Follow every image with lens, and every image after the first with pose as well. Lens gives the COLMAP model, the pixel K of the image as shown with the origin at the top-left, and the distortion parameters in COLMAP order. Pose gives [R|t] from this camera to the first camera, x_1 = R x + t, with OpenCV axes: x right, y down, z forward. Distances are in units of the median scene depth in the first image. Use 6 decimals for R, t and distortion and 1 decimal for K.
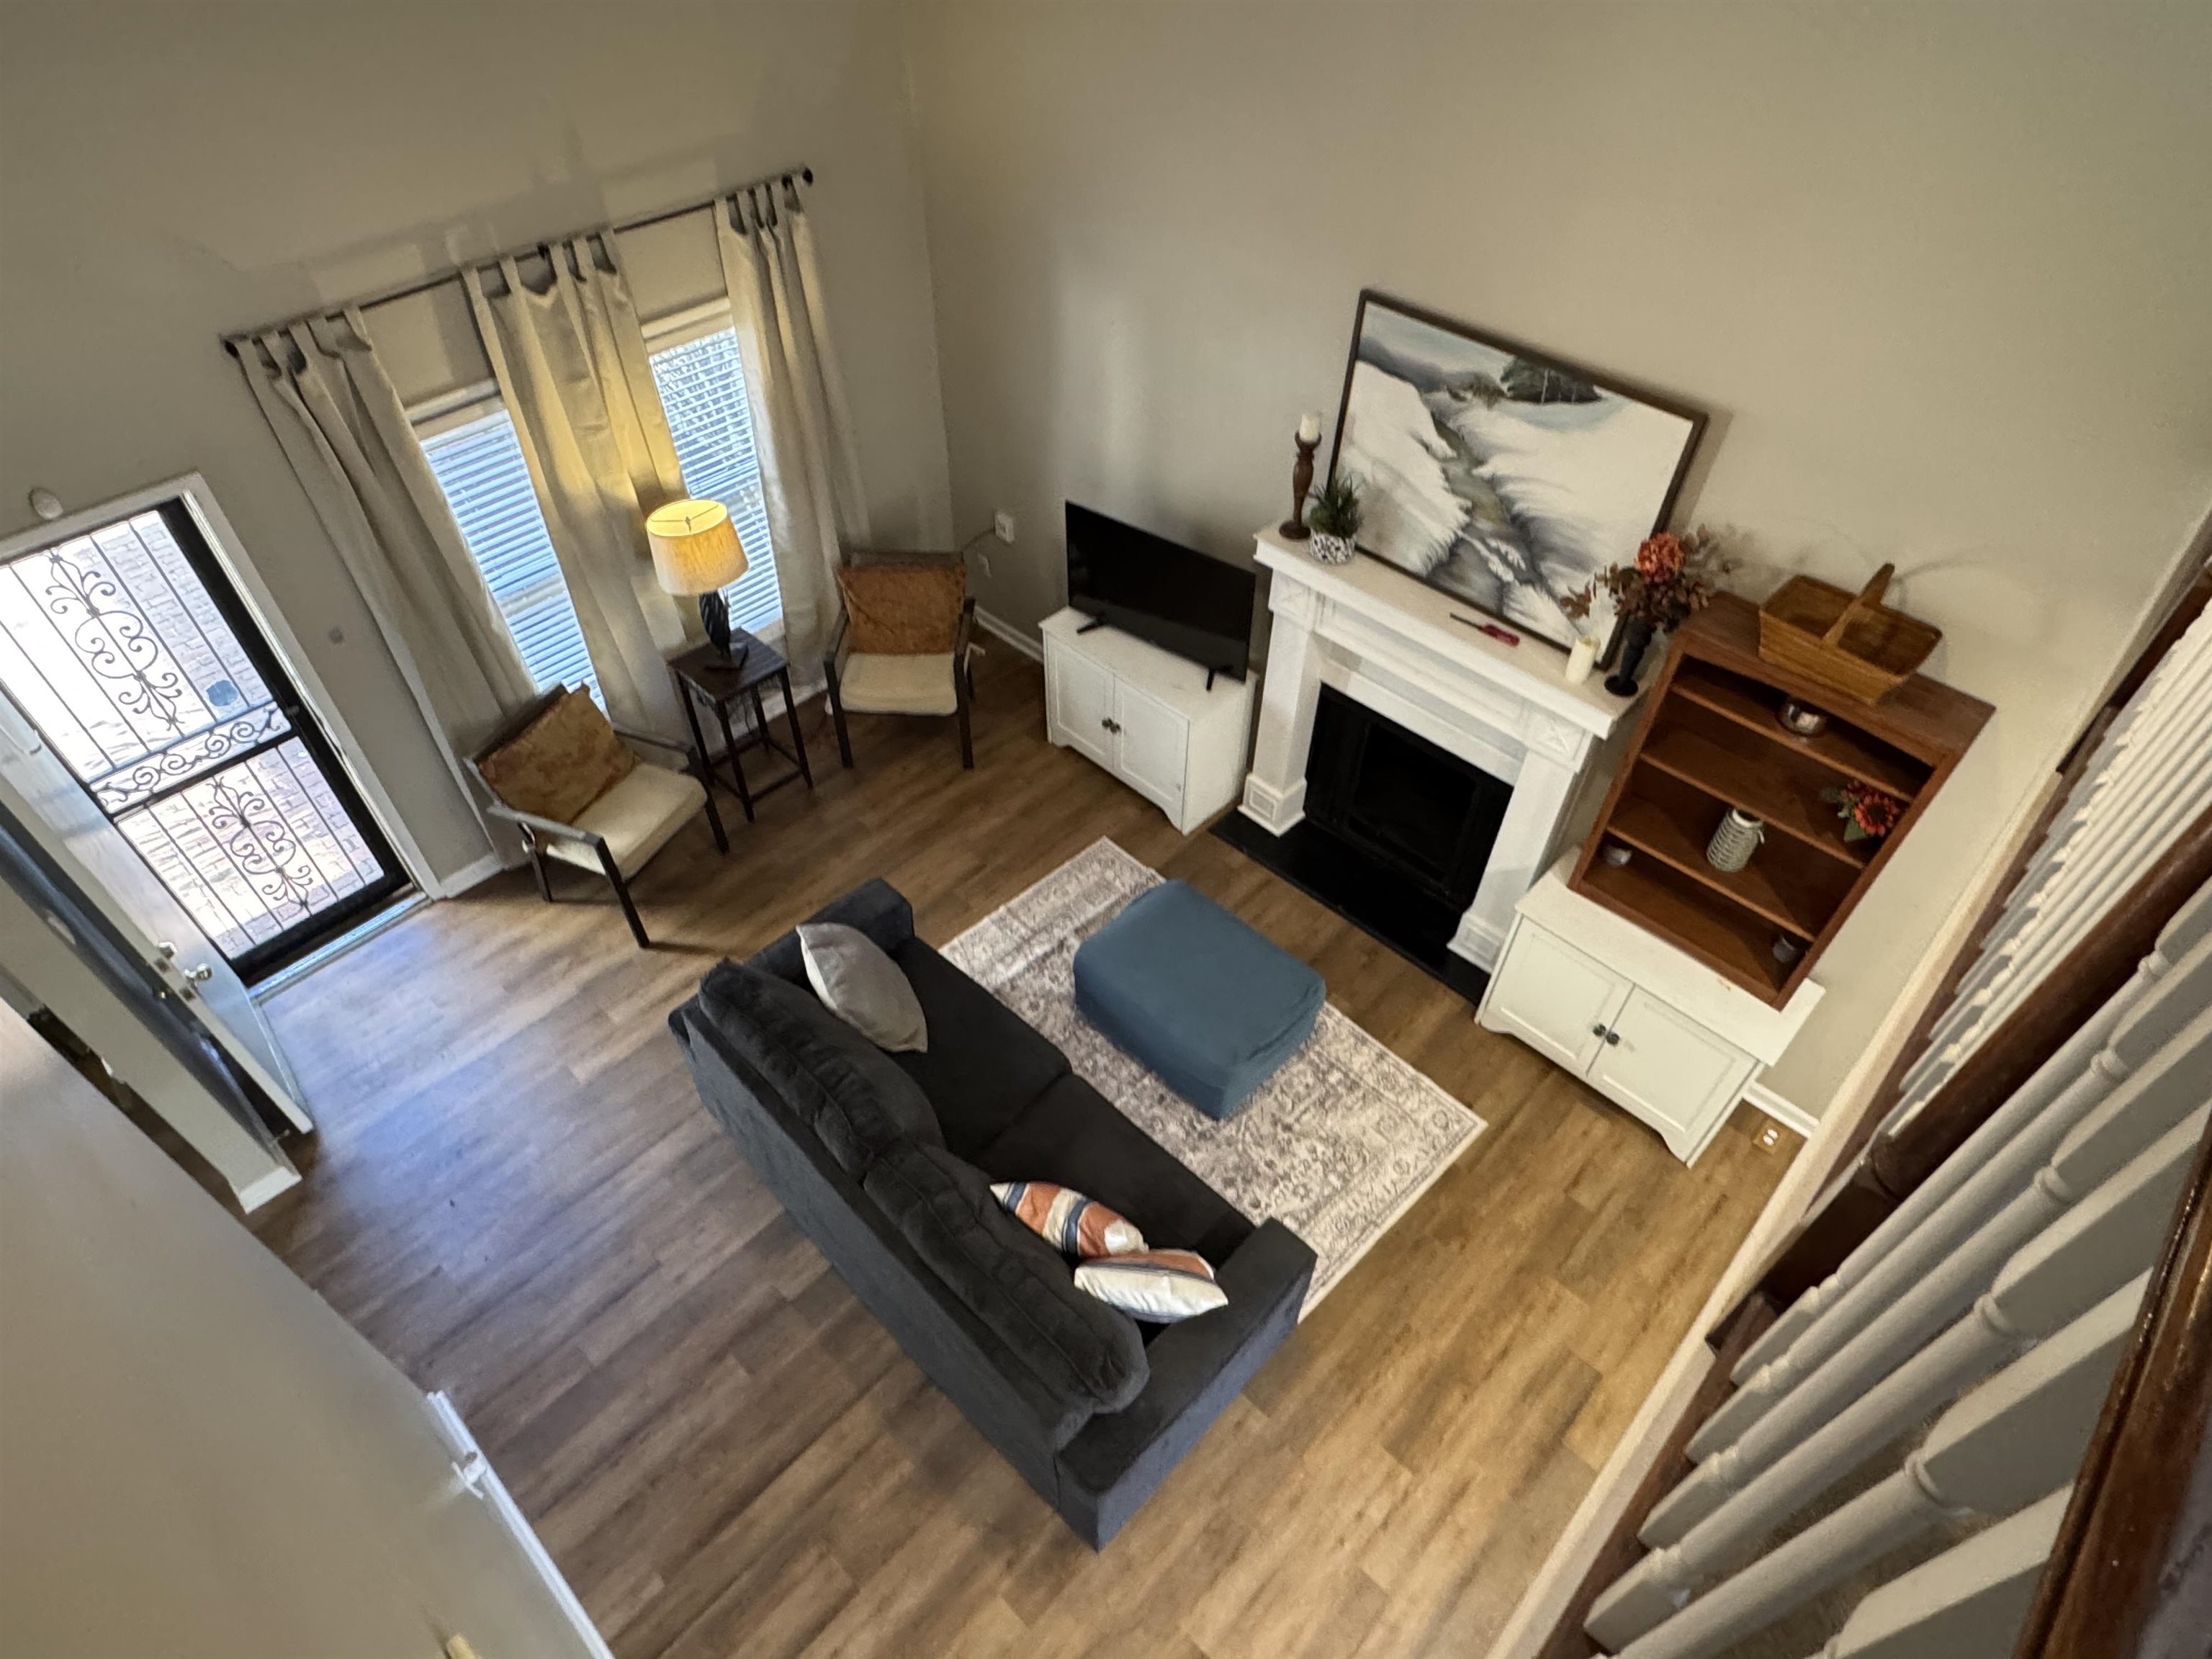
lens RADIAL K [[1215.8, 0, 1100.0], [0, 1215.8, 835.1], [0, 0, 1]] dist [-0.003469, 0.002453]
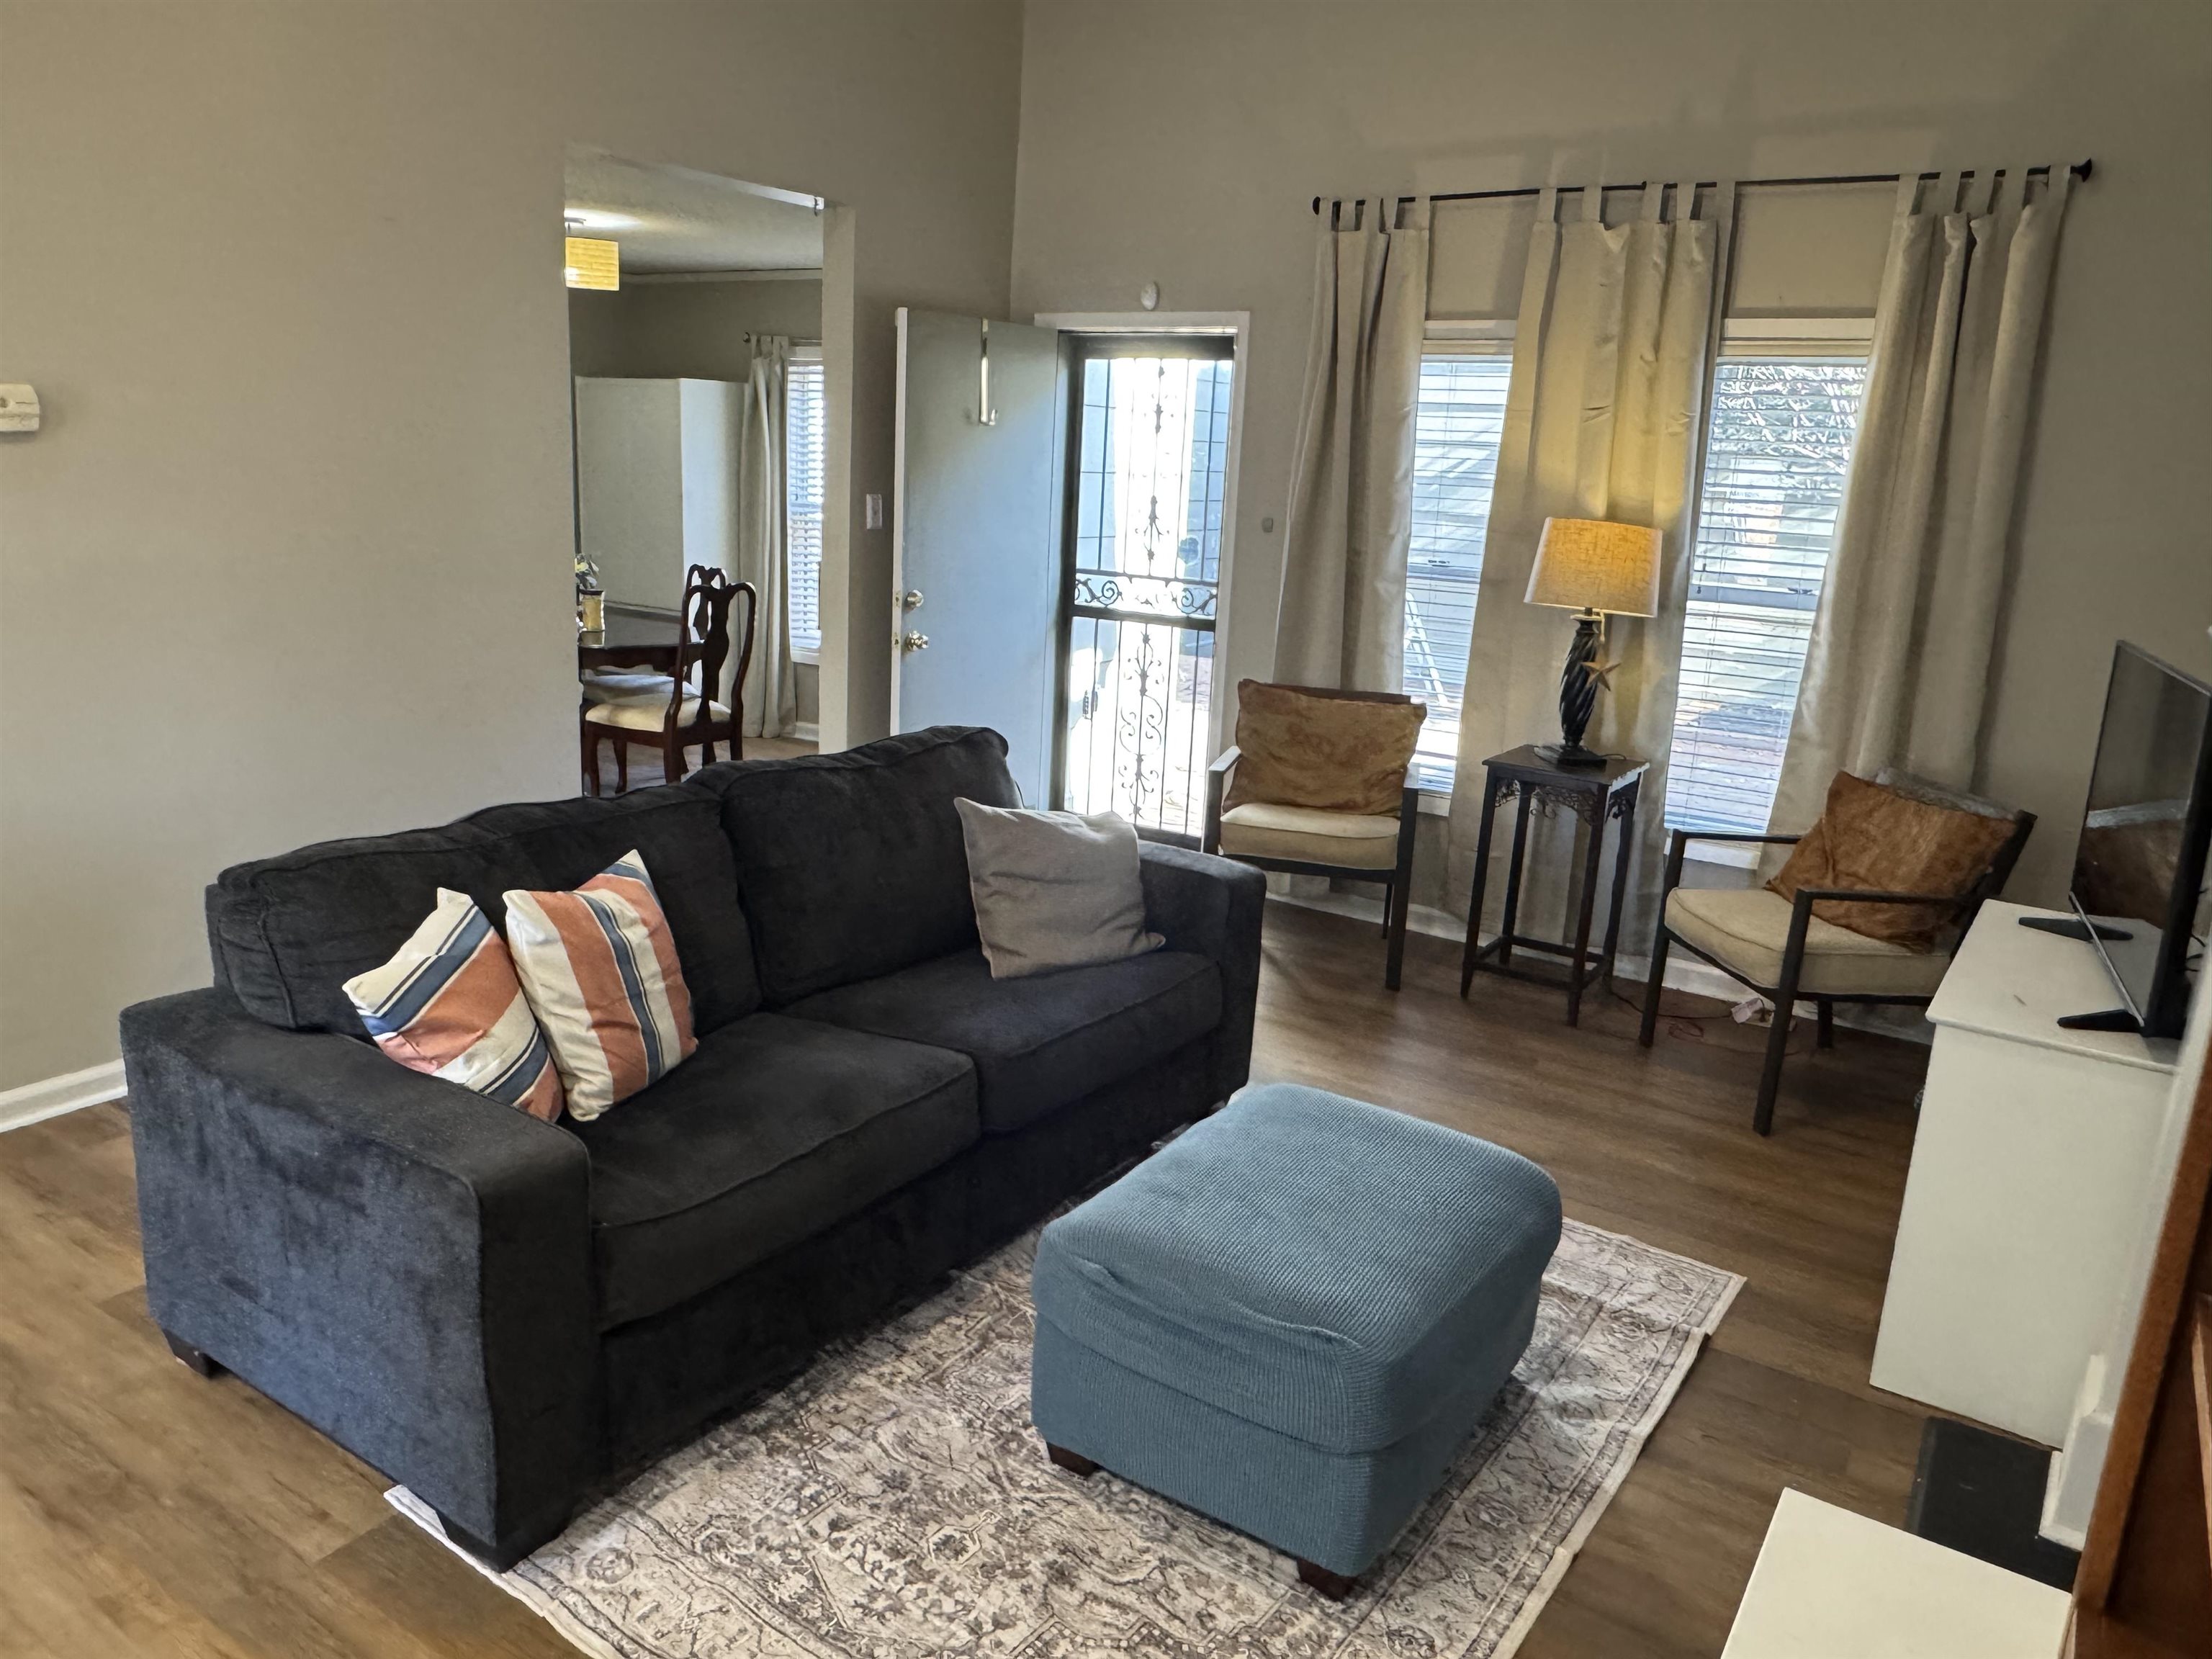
lens RADIAL K [[1578.0, 0, 1107.9], [0, 1578.0, 804.5], [0, 0, 1]] dist [0.034901, -0.039166]
pose [[0.189086, 0.228566, -0.954989, 0.602805], [-0.736916, 0.675799, 0.015837, 0.059475], [0.649001, 0.700752, 0.296218, 0.715946]]
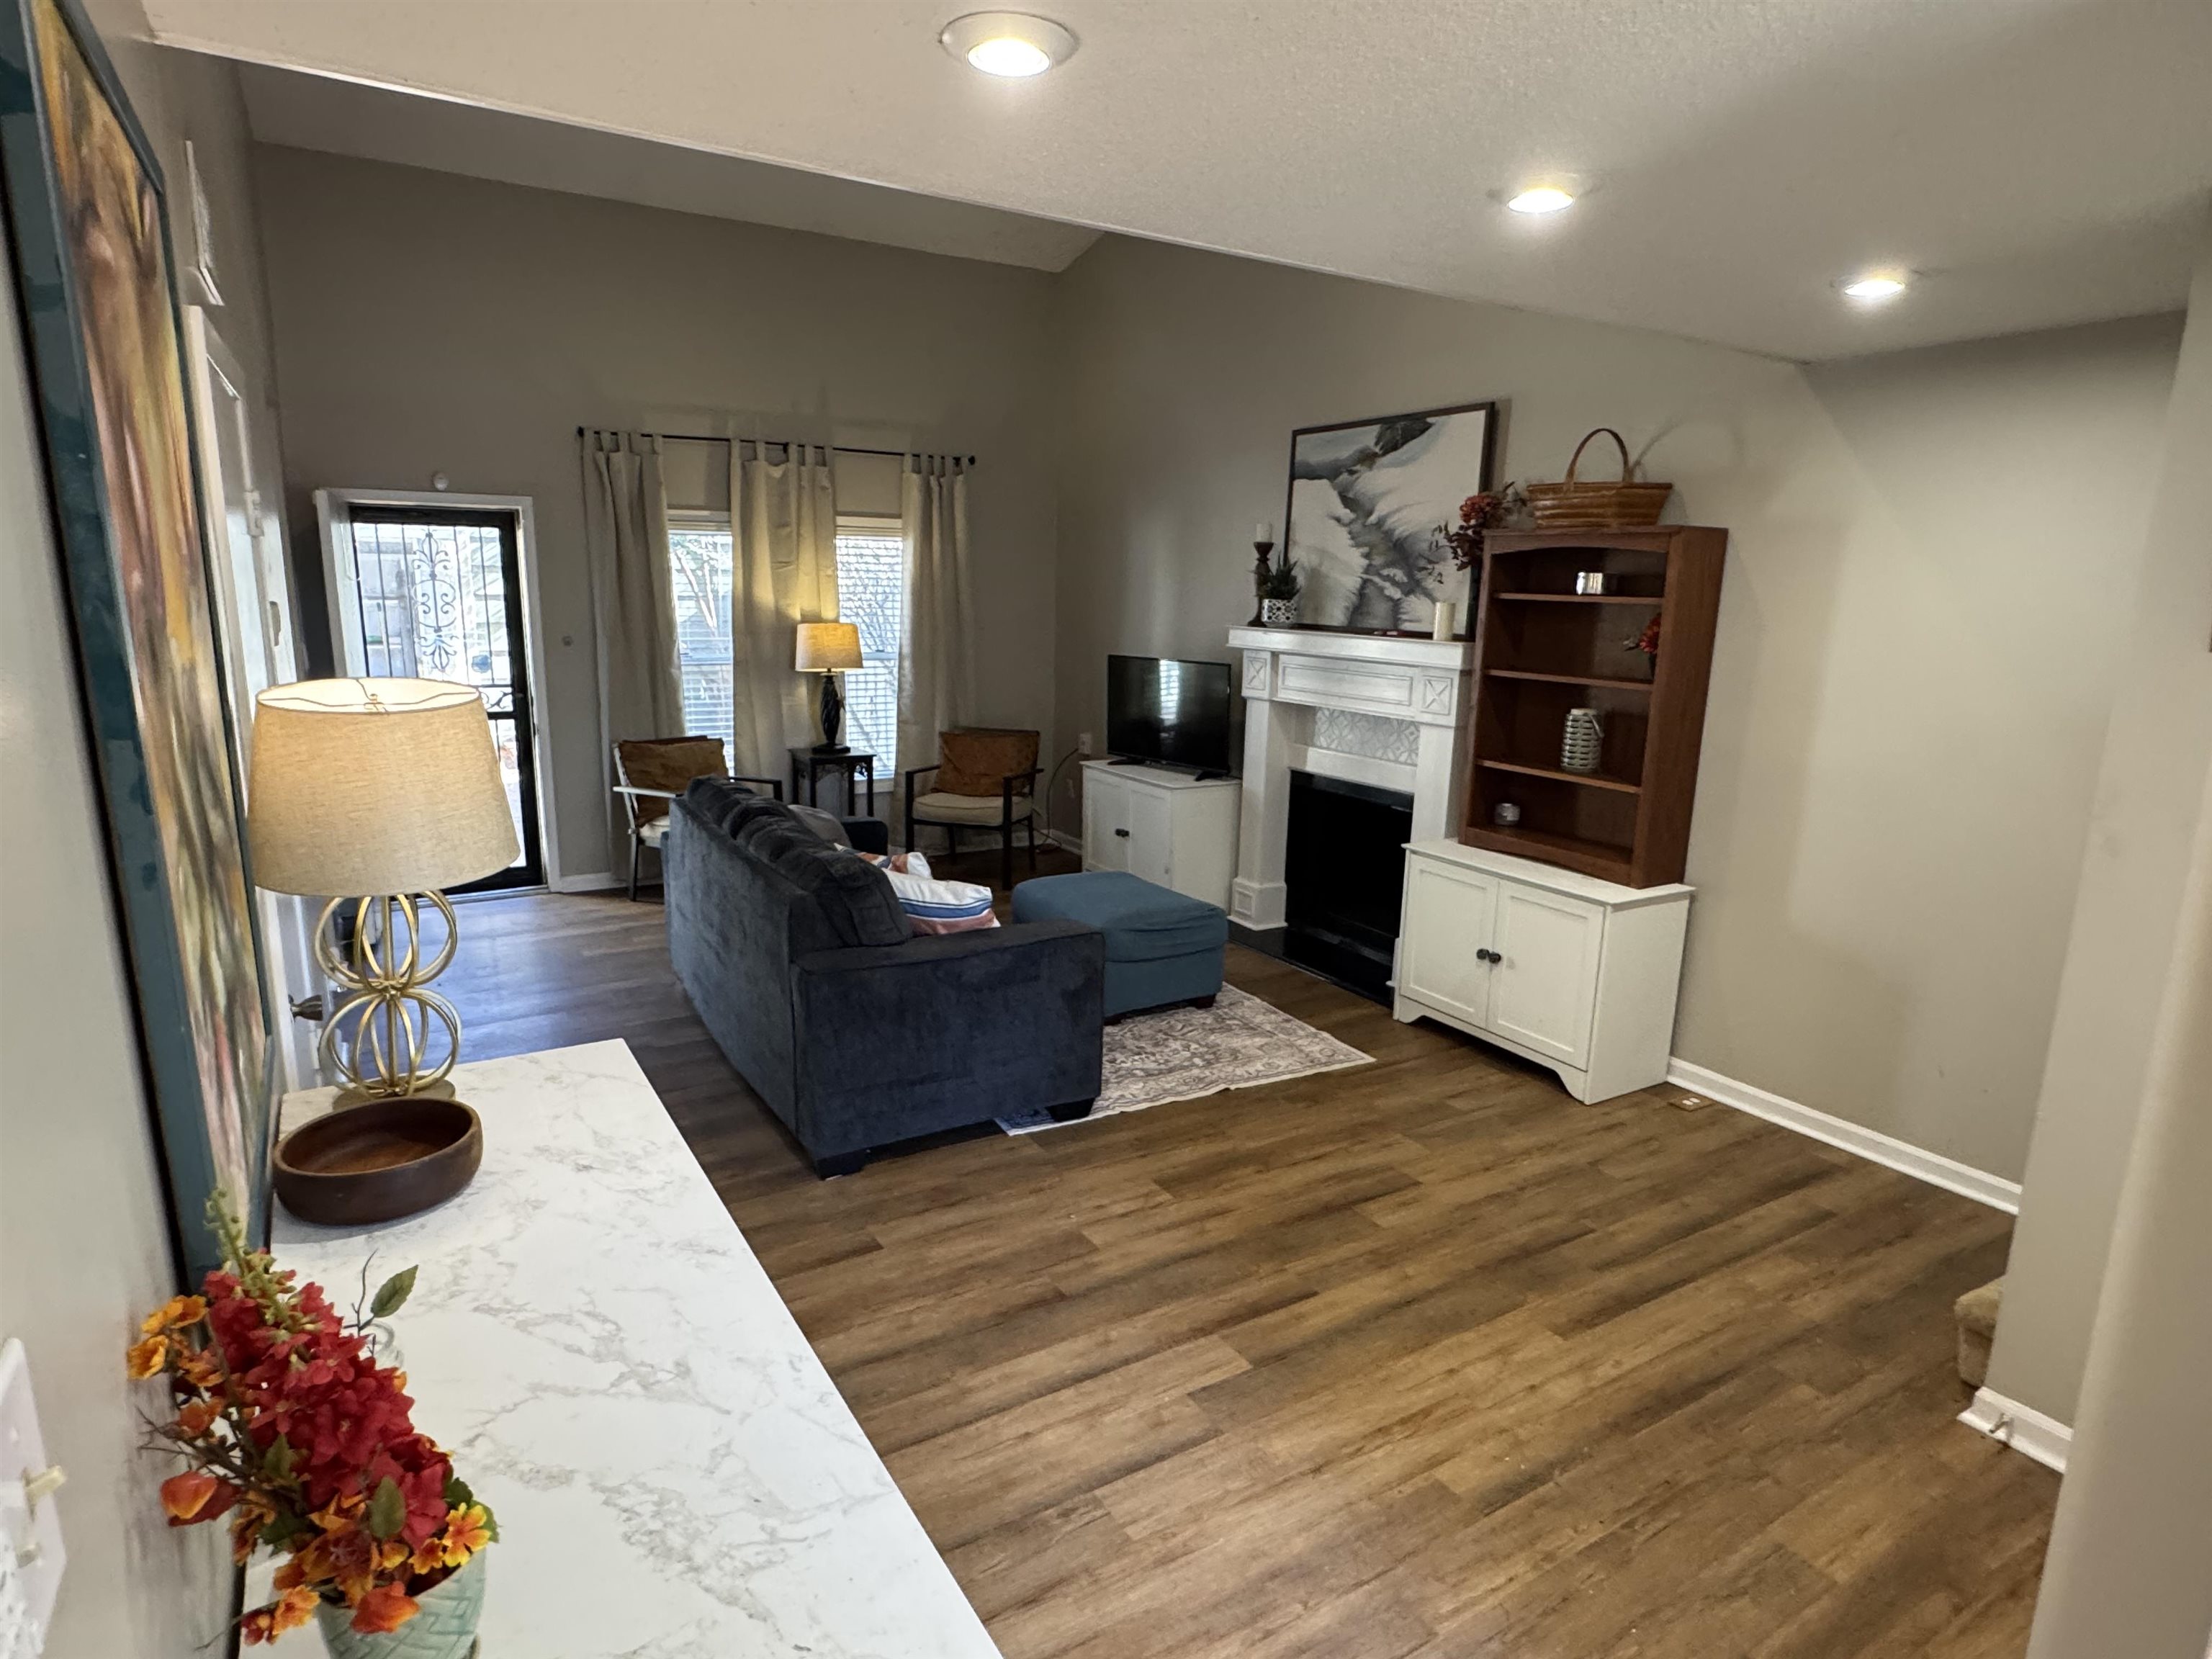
lens RADIAL K [[1215.8, 0, 1107.8], [0, 1215.8, 834.0], [0, 0, 1]] dist [-0.003469, 0.002453]
pose [[0.967731, 0.064653, -0.243552, 0.351566], [-0.191033, 0.818534, -0.541765, 0.684181], [0.164328, 0.570809, 0.804471, 0.089484]]
